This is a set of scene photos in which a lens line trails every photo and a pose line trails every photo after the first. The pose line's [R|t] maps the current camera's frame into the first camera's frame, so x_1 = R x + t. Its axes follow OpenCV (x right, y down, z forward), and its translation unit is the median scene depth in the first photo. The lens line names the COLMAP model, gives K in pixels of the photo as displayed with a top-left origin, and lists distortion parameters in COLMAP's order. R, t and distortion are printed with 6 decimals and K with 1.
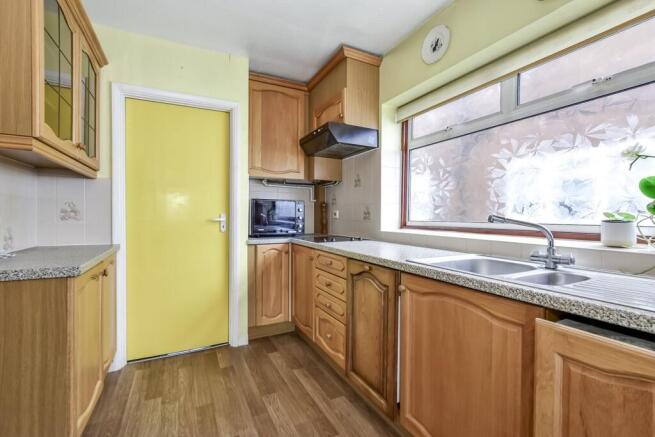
lens RADIAL K [[289.9, 0, 328.4], [0, 289.9, 218.1], [0, 0, 1]] dist [-0.005002, 0.000809]
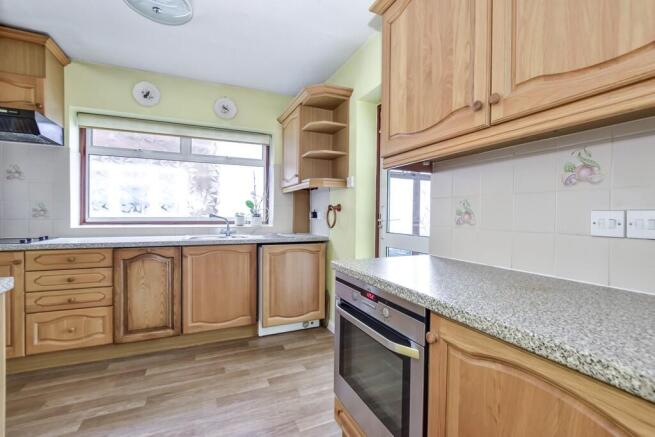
lens RADIAL K [[289.9, 0, 328.4], [0, 289.9, 218.1], [0, 0, 1]] dist [-0.005002, 0.000809]
pose [[0.044685, -0.015534, 0.998880, -1.086616], [0.000545, 0.999879, 0.015525, -0.008018], [-0.999001, -0.000150, 0.044688, 0.040523]]
